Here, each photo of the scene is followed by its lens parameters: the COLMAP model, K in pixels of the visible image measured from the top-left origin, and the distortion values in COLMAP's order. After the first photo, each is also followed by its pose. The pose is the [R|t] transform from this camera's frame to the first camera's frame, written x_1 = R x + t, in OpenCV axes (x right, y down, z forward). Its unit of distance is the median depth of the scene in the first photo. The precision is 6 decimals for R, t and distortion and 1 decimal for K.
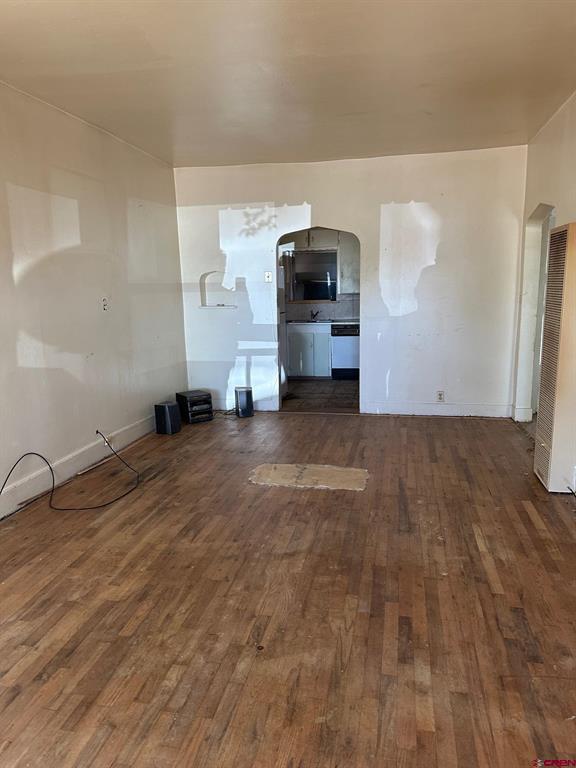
lens RADIAL K [[545.1, 0, 292.8], [0, 545.1, 384.1], [0, 0, 1]] dist [0.074368, -0.085421]
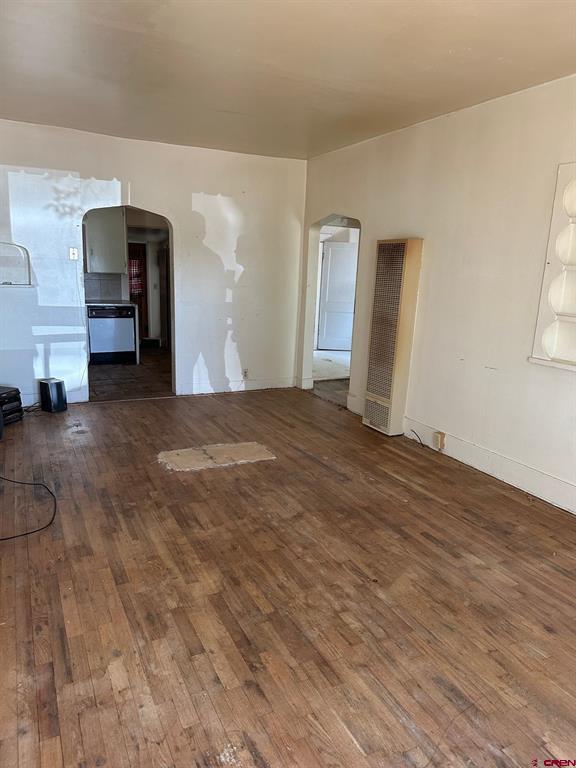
lens RADIAL K [[534.1, 0, 286.6], [0, 534.1, 398.0], [0, 0, 1]] dist [0.176494, -0.316981]
pose [[0.786772, -0.096144, 0.609710, -0.558930], [0.055866, 0.994832, 0.084783, -0.028299], [-0.614711, -0.032643, 0.788077, 0.103179]]
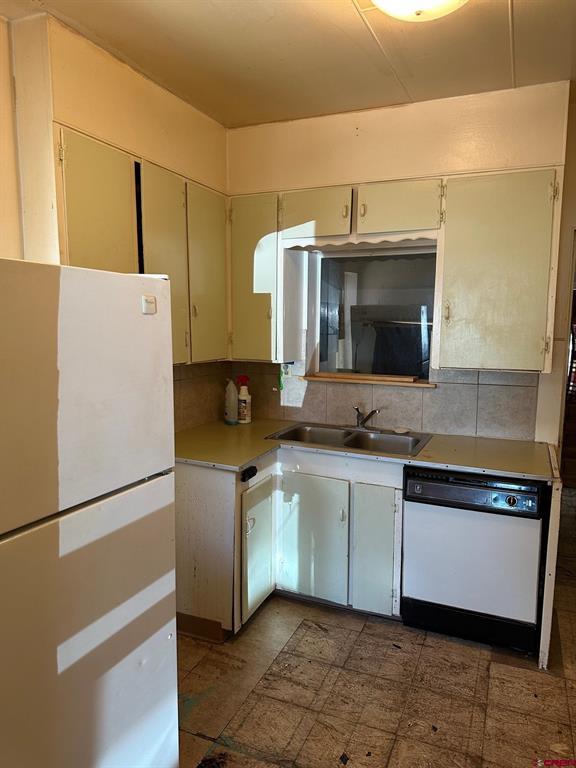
lens RADIAL K [[534.1, 0, 286.6], [0, 534.1, 398.0], [0, 0, 1]] dist [0.176494, -0.316981]
pose [[0.978159, 0.048777, -0.202052, 0.147357], [-0.055581, 0.998058, -0.028134, -0.307408], [0.200287, 0.038750, 0.978971, 1.520478]]
